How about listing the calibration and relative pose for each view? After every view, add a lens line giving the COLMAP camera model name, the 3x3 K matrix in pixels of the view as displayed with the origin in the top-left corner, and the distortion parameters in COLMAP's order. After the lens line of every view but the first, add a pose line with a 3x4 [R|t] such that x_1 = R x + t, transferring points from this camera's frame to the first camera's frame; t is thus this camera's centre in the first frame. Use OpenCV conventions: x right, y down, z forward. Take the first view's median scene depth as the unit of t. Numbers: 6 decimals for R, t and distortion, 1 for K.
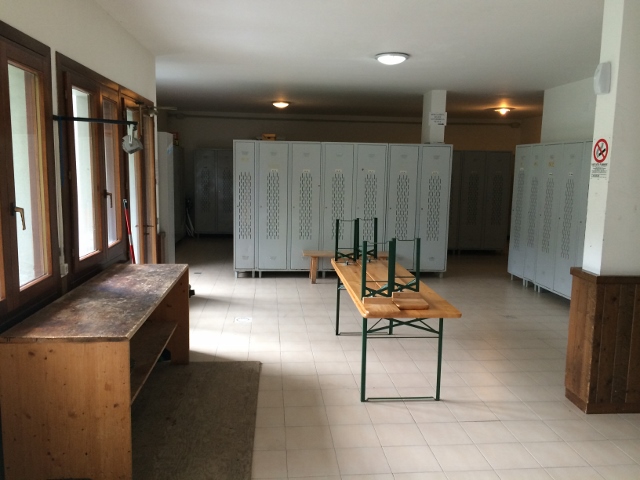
lens RADIAL K [[547.5, 0, 321.9], [0, 547.5, 239.5], [0, 0, 1]] dist [0.102866, -0.150198]
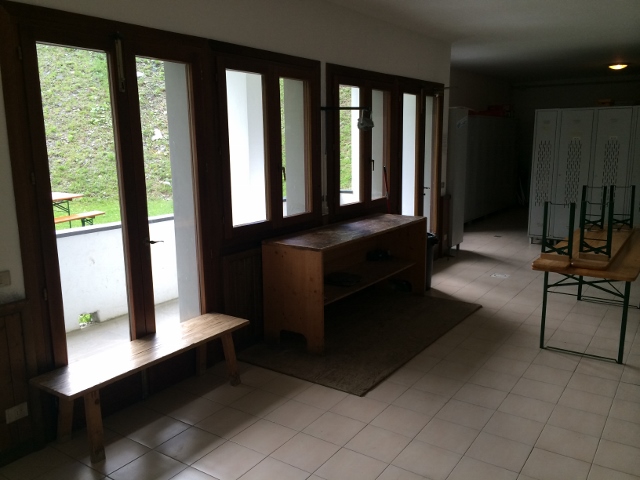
lens RADIAL K [[547.5, 0, 321.9], [0, 547.5, 239.5], [0, 0, 1]] dist [0.102866, -0.150198]
pose [[0.771622, 0.091574, -0.629455, 0.413359], [-0.060477, 0.995662, 0.070714, 0.025024], [0.633200, -0.016497, 0.773812, -0.134511]]
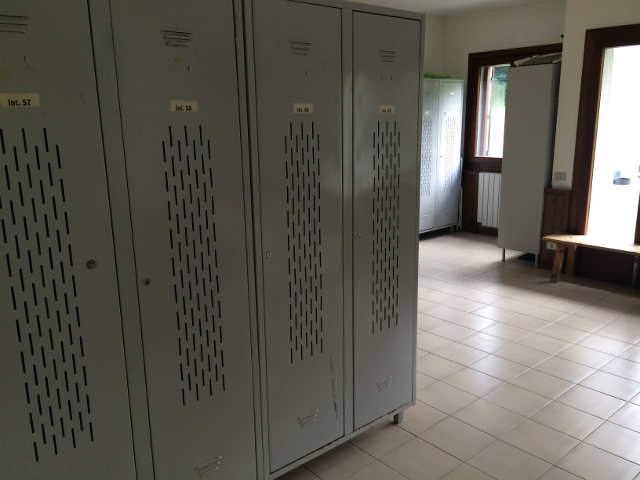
lens RADIAL K [[547.5, 0, 321.9], [0, 547.5, 239.5], [0, 0, 1]] dist [0.102866, -0.150198]
pose [[-0.807903, 0.122810, -0.576377, 0.940824], [-0.078399, 0.946954, 0.311660, -0.082060], [0.584077, 0.296978, -0.755419, 0.862844]]
